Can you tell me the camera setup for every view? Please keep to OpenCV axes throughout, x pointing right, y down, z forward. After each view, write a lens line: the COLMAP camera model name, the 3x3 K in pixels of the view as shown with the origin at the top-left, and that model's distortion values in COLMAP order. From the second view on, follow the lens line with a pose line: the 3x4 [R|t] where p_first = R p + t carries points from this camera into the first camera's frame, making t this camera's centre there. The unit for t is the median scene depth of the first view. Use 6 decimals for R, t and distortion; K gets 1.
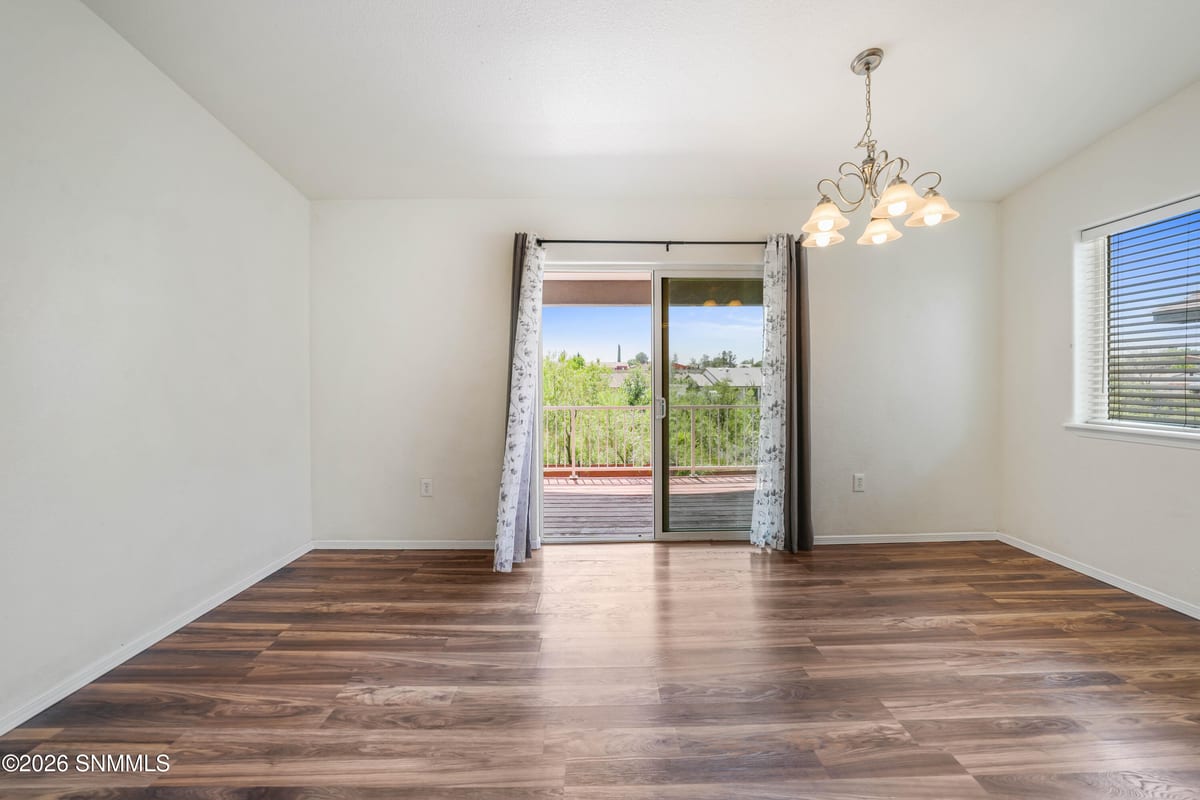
lens RADIAL K [[422.3, 0, 594.9], [0, 422.3, 387.4], [0, 0, 1]] dist [-0.018880, 0.000008]
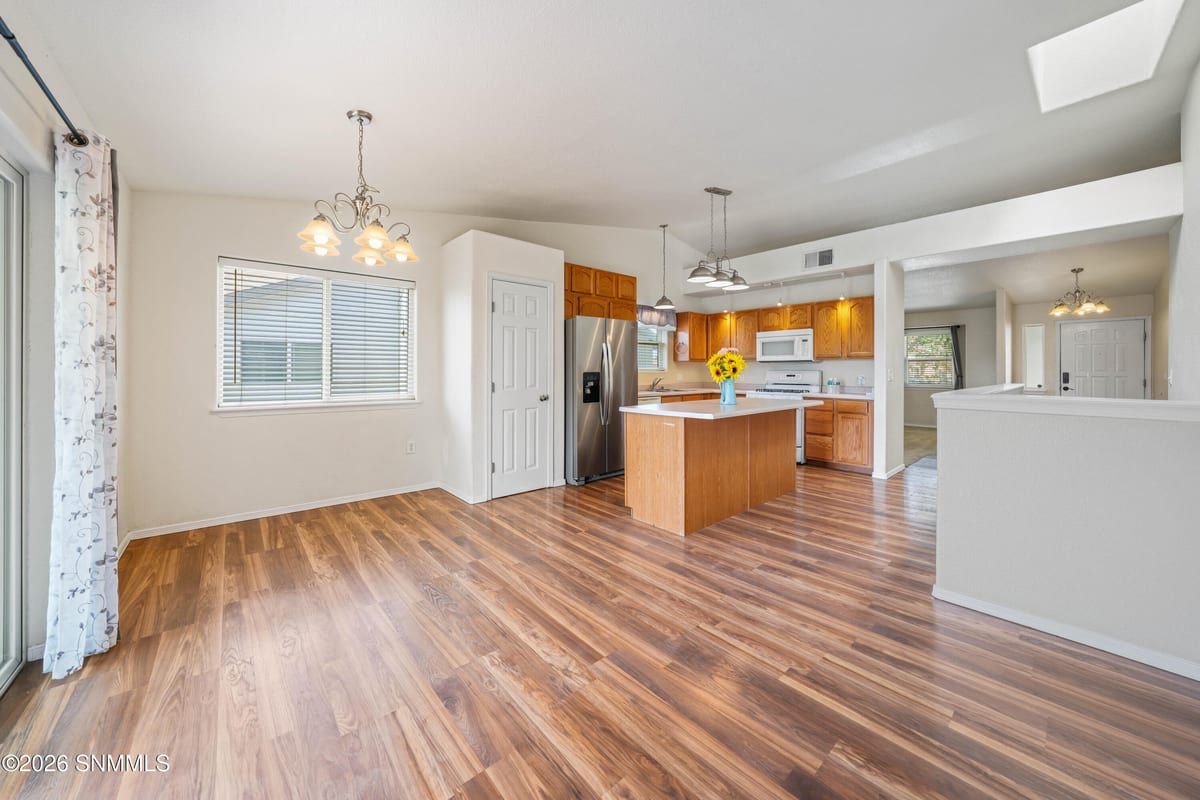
lens RADIAL K [[416.4, 0, 604.1], [0, 416.4, 371.7], [0, 0, 1]] dist [-0.000495, 0.000066]
pose [[-0.649586, 0.002362, 0.760284, -0.668522], [0.015564, 0.999827, 0.010192, -0.022153], [-0.760129, 0.018453, -0.649511, 1.097657]]
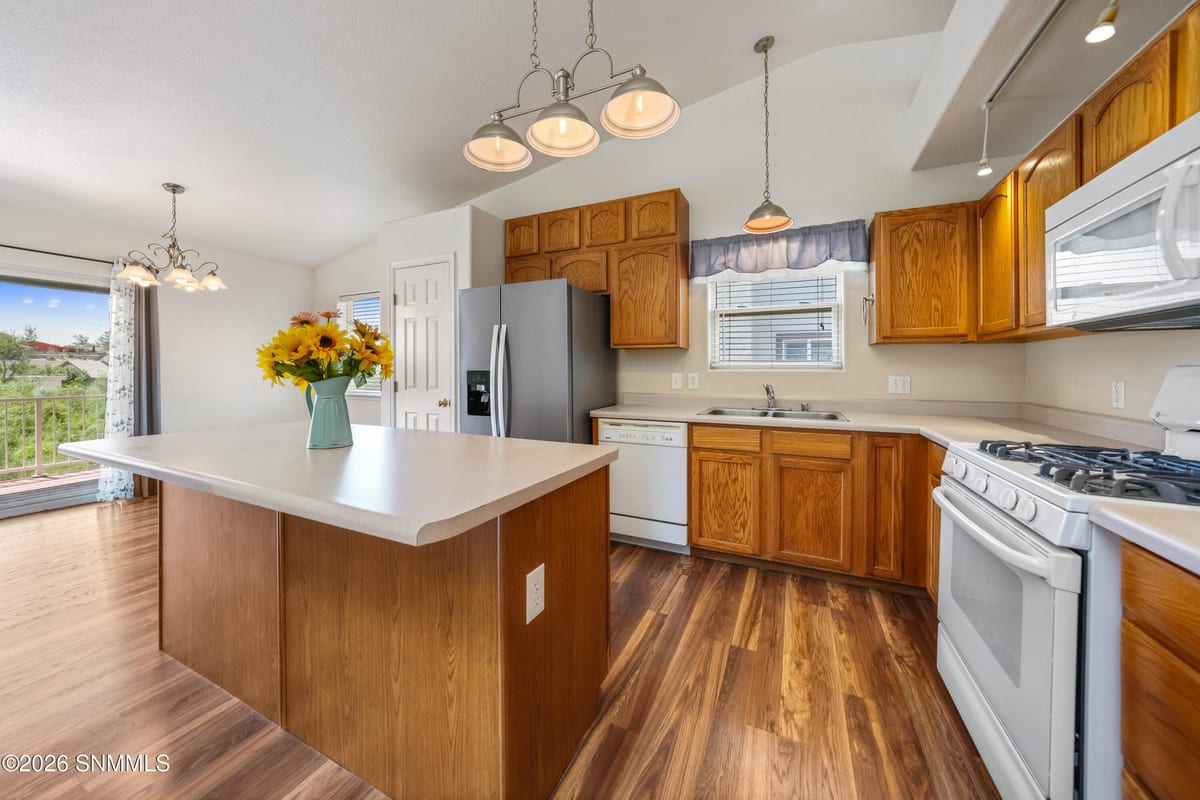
lens RADIAL K [[416.4, 0, 604.1], [0, 416.4, 371.7], [0, 0, 1]] dist [-0.000495, 0.000066]
pose [[0.430731, 0.000103, 0.902480, -0.126145], [0.011589, 0.999917, -0.005646, 0.017456], [-0.902406, 0.012891, 0.430694, -1.199344]]
